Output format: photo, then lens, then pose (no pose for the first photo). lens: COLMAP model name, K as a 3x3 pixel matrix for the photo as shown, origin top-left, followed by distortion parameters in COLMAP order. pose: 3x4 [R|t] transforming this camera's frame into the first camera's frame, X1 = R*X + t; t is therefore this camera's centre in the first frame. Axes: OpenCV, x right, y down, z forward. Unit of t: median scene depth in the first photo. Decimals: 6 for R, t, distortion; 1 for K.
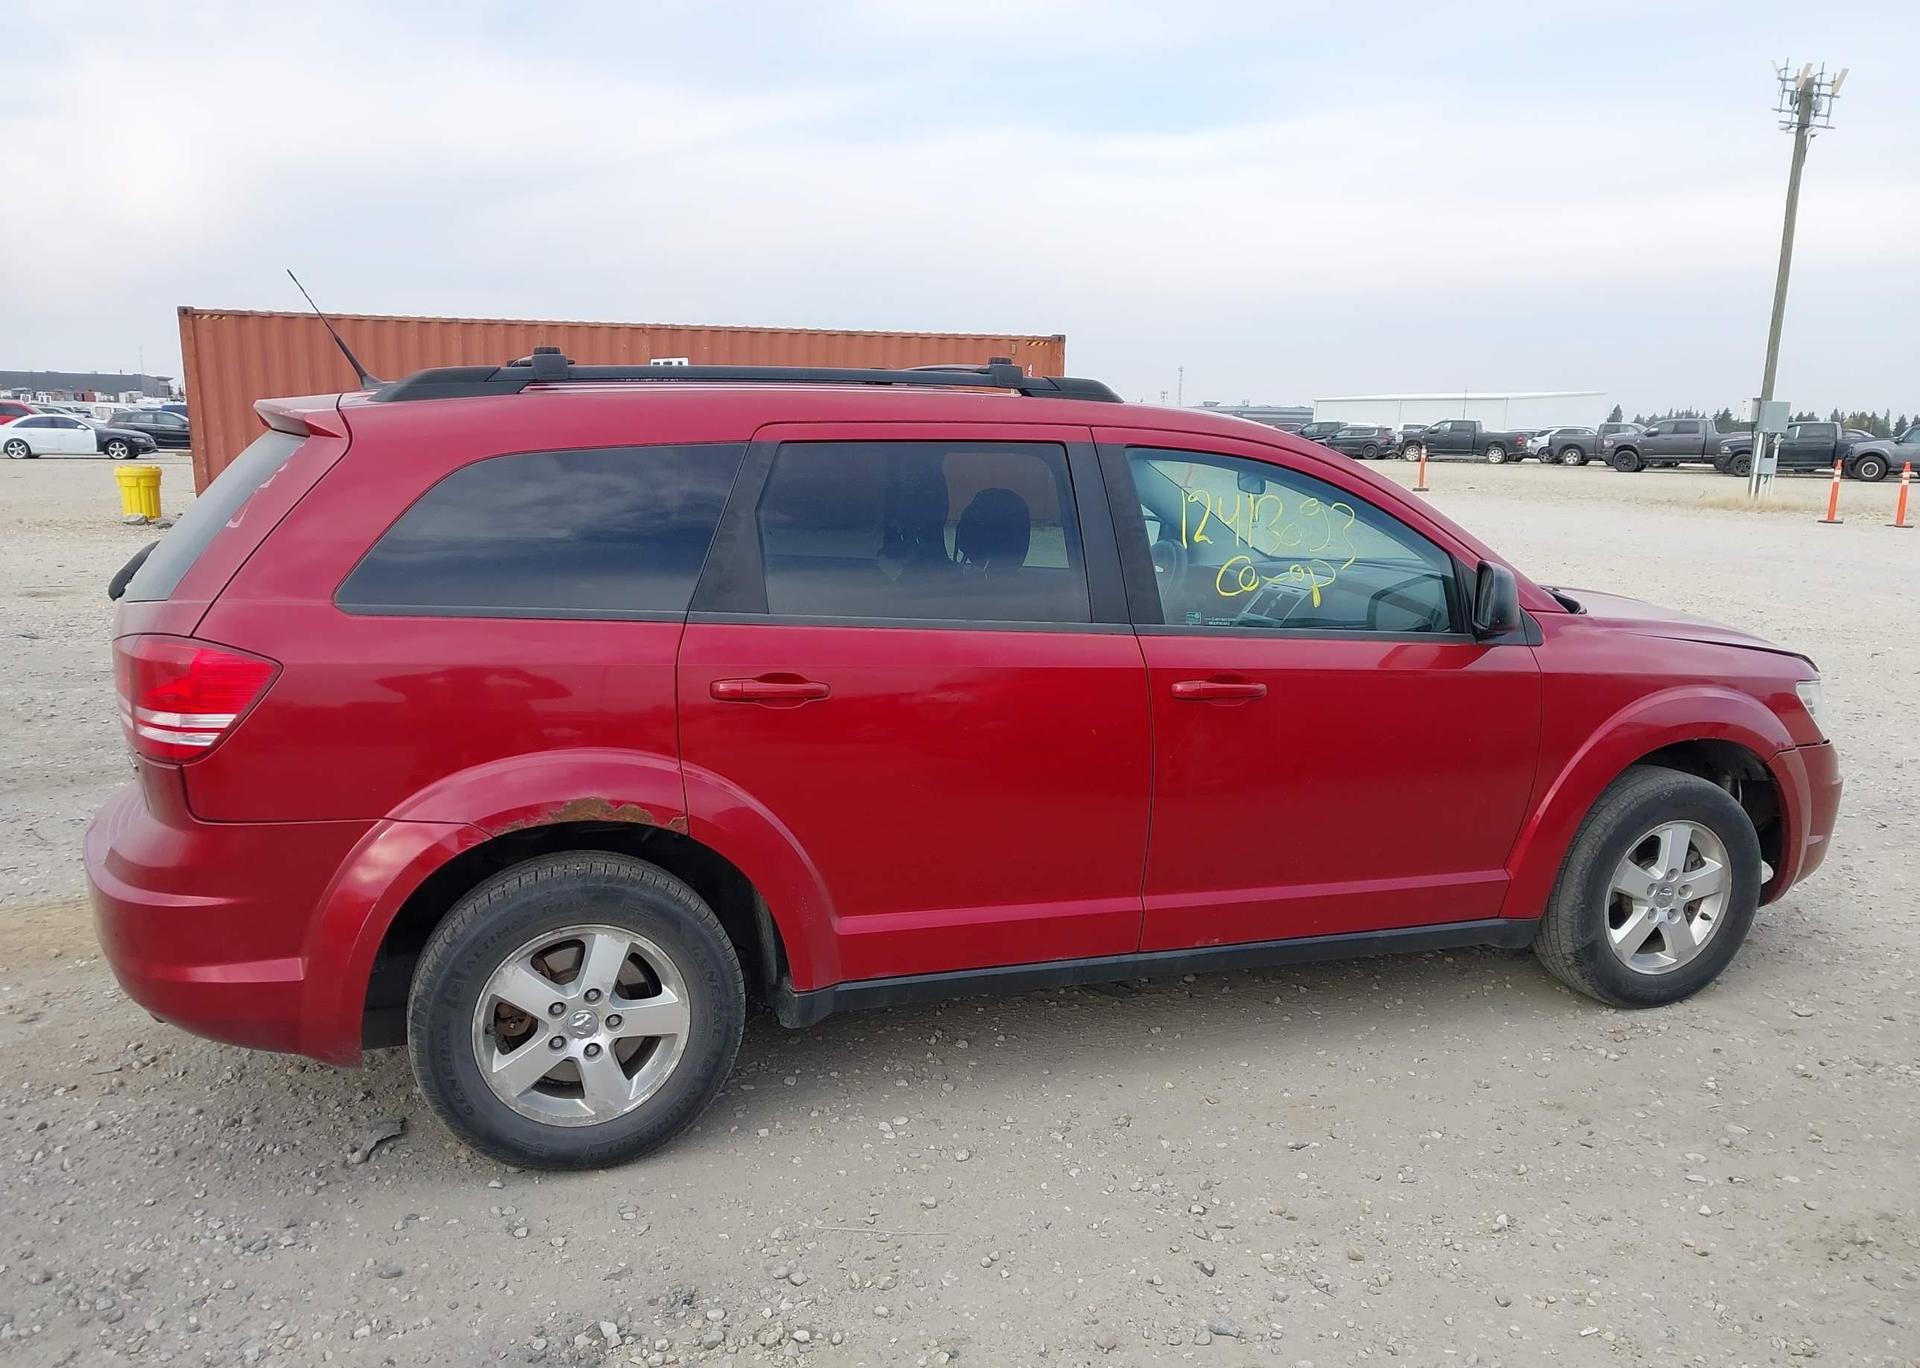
lens RADIAL K [[1535.1, 0, 998.8], [0, 1535.1, 662.3], [0, 0, 1]] dist [0.035697, -0.037706]
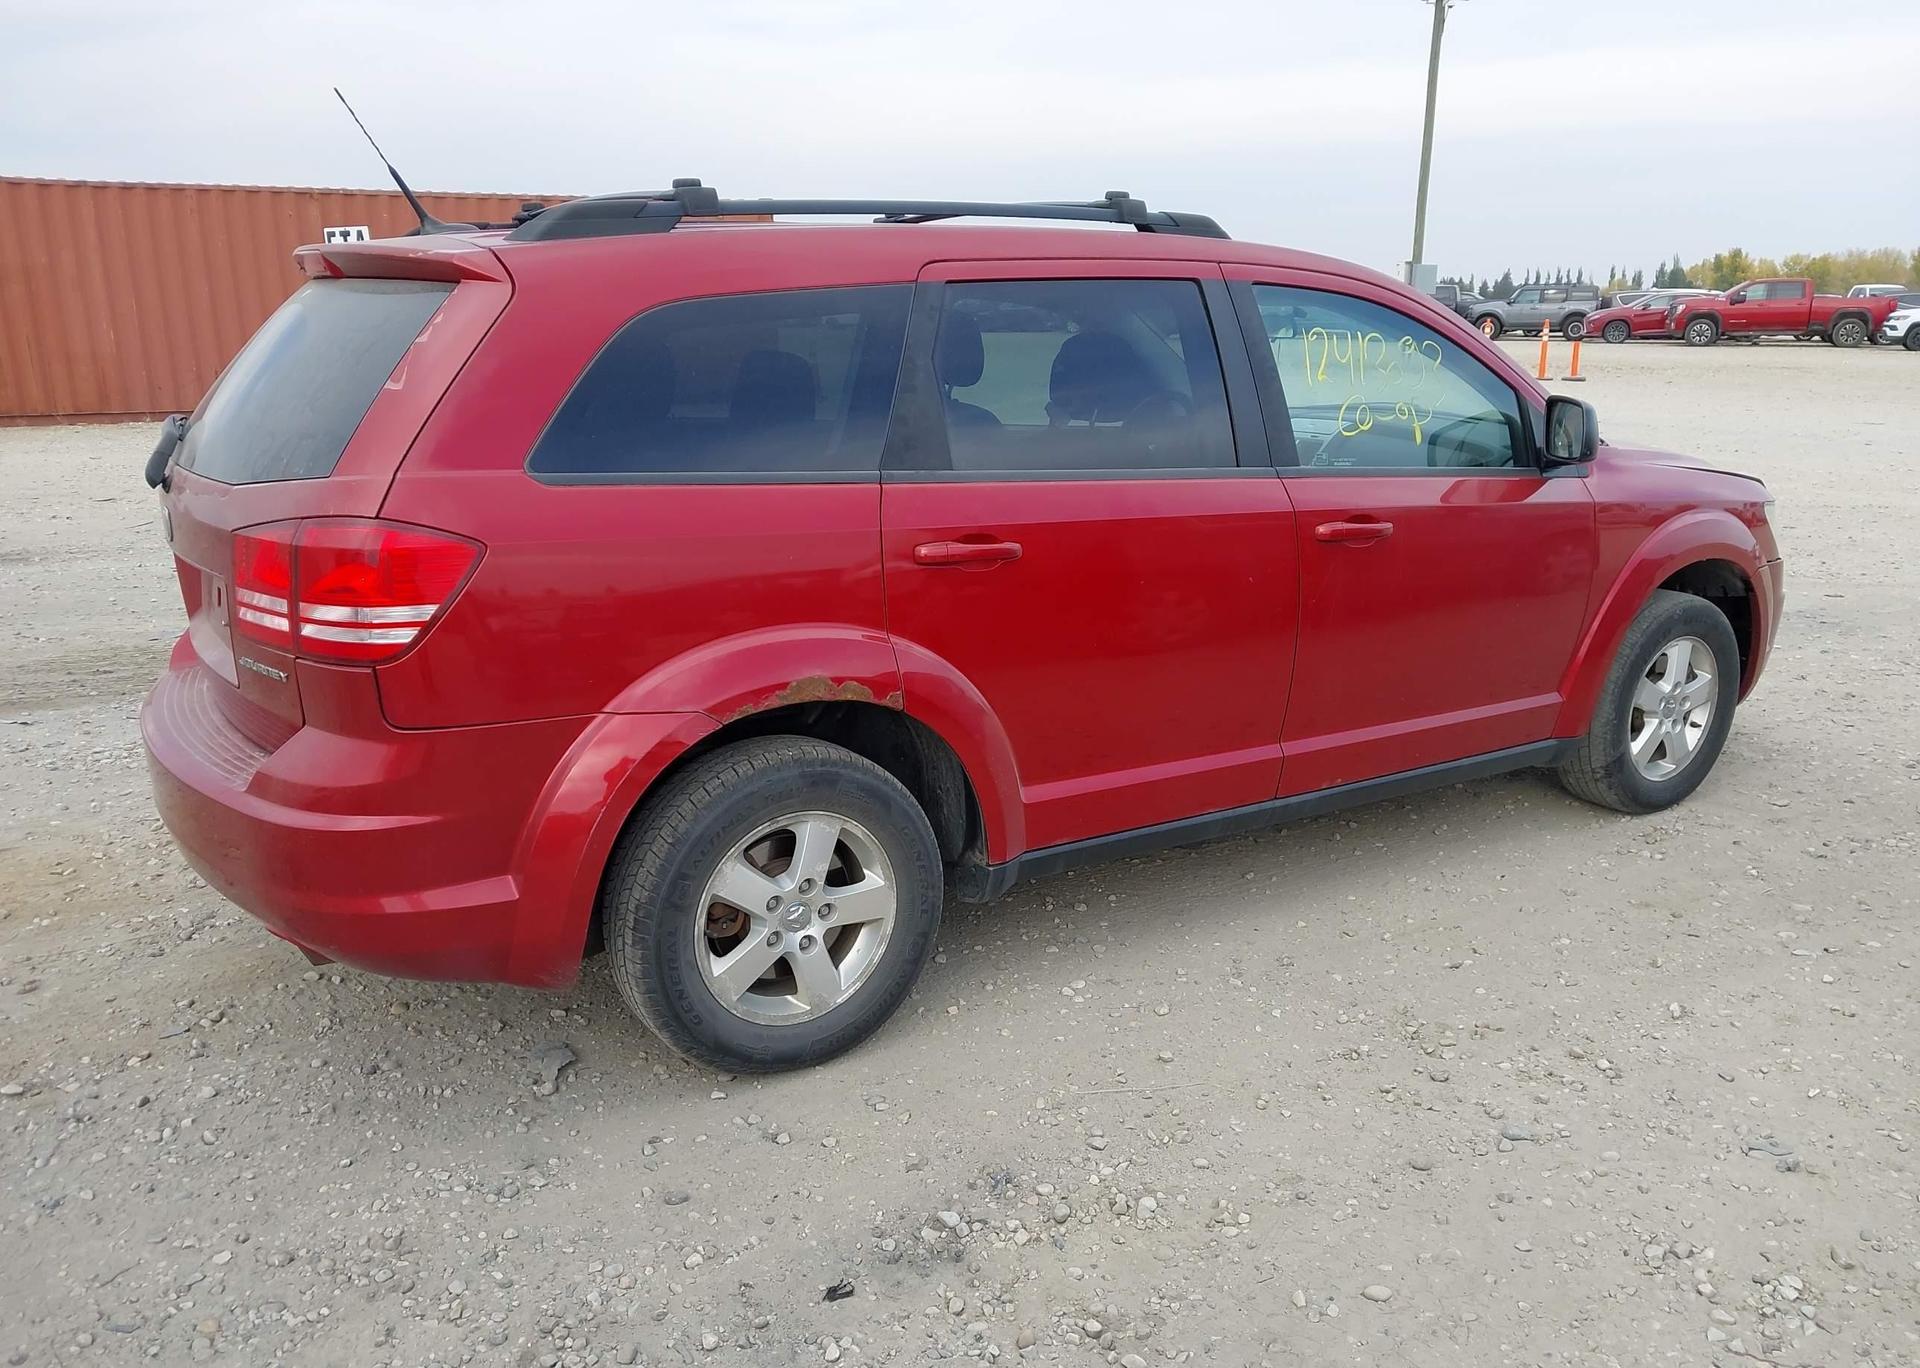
lens RADIAL K [[1535.1, 0, 965.7], [0, 1535.1, 684.7], [0, 0, 1]] dist [0.035697, -0.037706]
pose [[0.974082, -0.070753, 0.214846, -0.344800], [0.051236, 0.994149, 0.095095, 0.009640], [-0.220317, -0.081623, 0.972007, 0.077470]]
